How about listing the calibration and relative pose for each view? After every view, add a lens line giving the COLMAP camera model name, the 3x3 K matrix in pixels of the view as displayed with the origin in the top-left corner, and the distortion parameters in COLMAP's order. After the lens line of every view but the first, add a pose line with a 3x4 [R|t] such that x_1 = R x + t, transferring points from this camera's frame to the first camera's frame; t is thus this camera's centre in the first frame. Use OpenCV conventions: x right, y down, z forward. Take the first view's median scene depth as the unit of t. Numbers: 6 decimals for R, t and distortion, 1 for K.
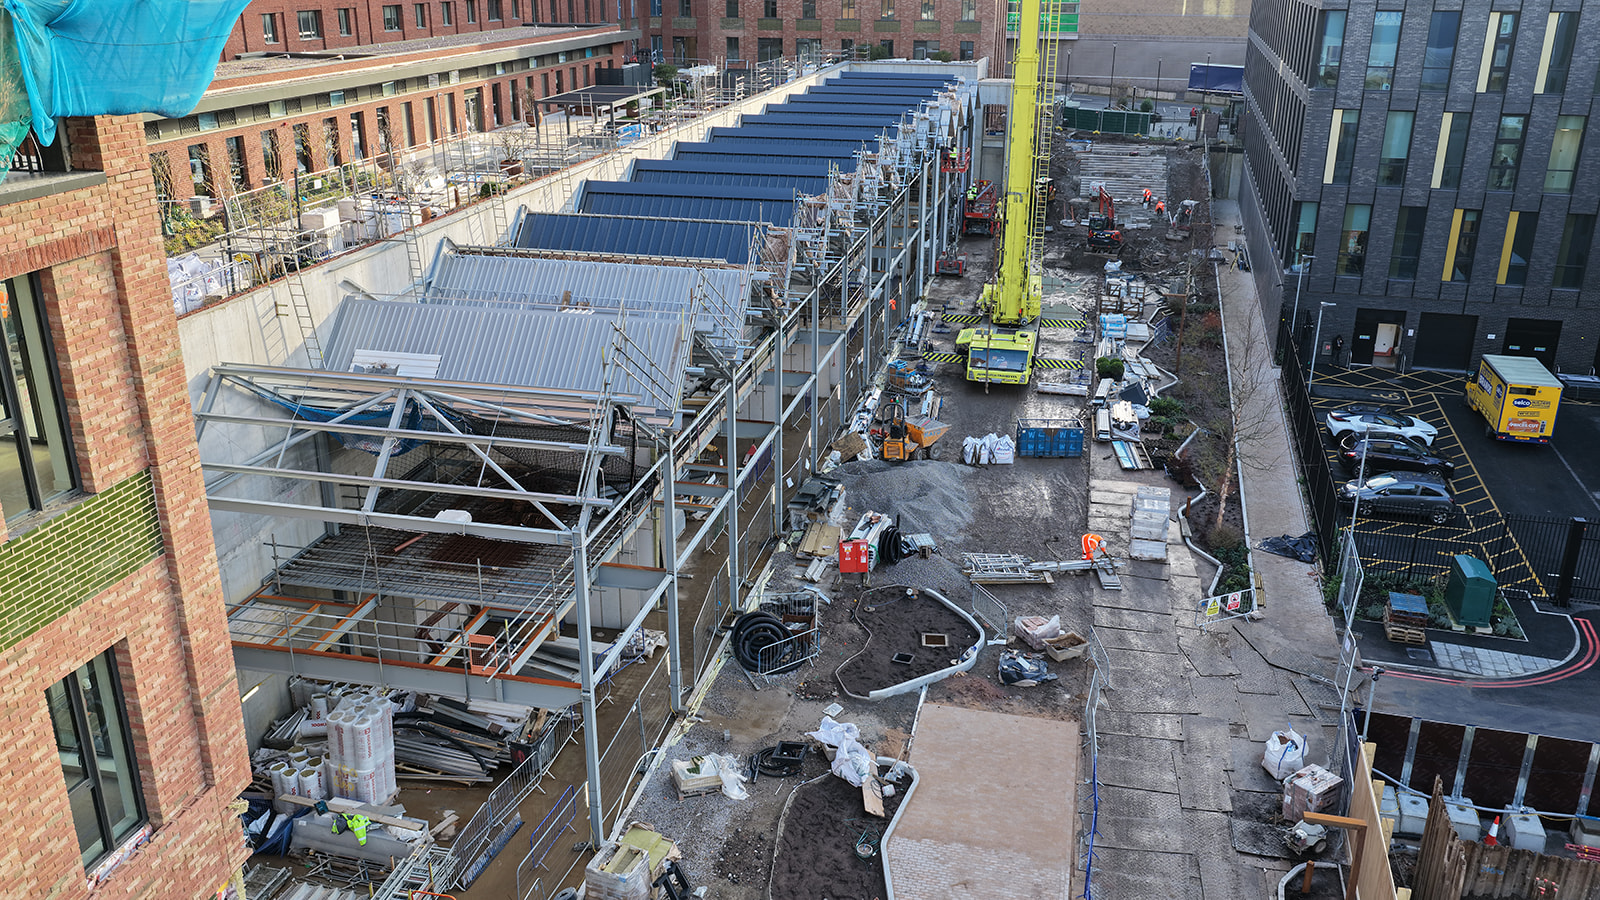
lens RADIAL K [[1319.8, 0, 800.0], [0, 1319.8, 450.0], [0, 0, 1]] dist [0.004879, 0.010320]
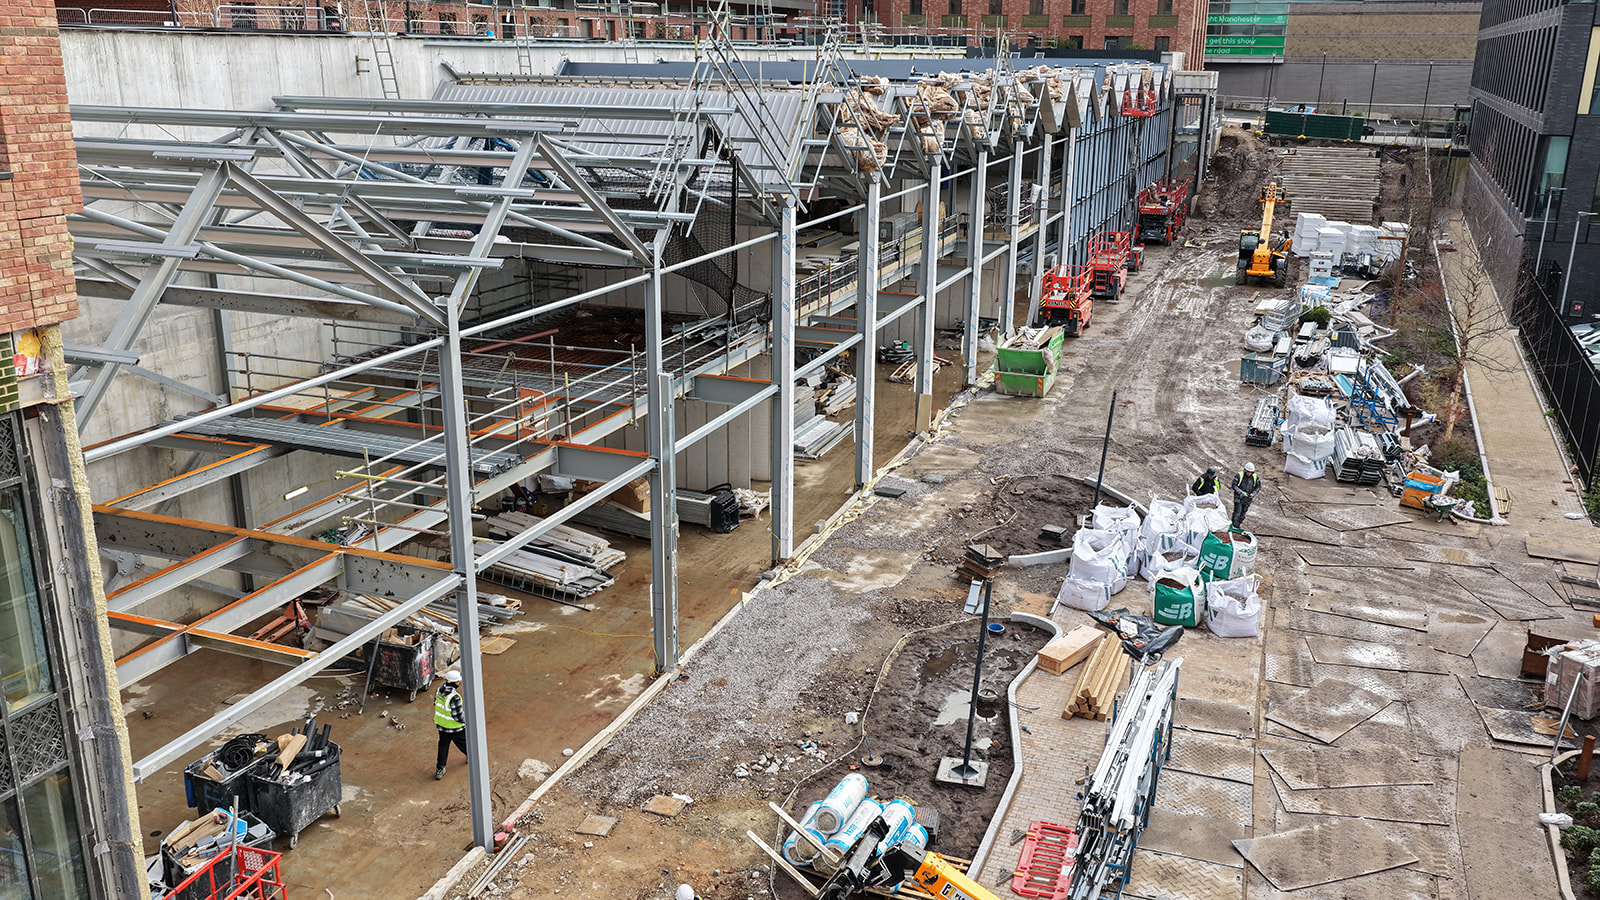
lens RADIAL K [[1319.8, 0, 800.0], [0, 1319.8, 450.0], [0, 0, 1]] dist [0.004879, 0.010320]
pose [[0.989928, 0.048046, -0.133166, 0.017223], [-0.056351, 0.996648, -0.059311, 0.099311], [0.129870, 0.066218, 0.989317, 0.088339]]
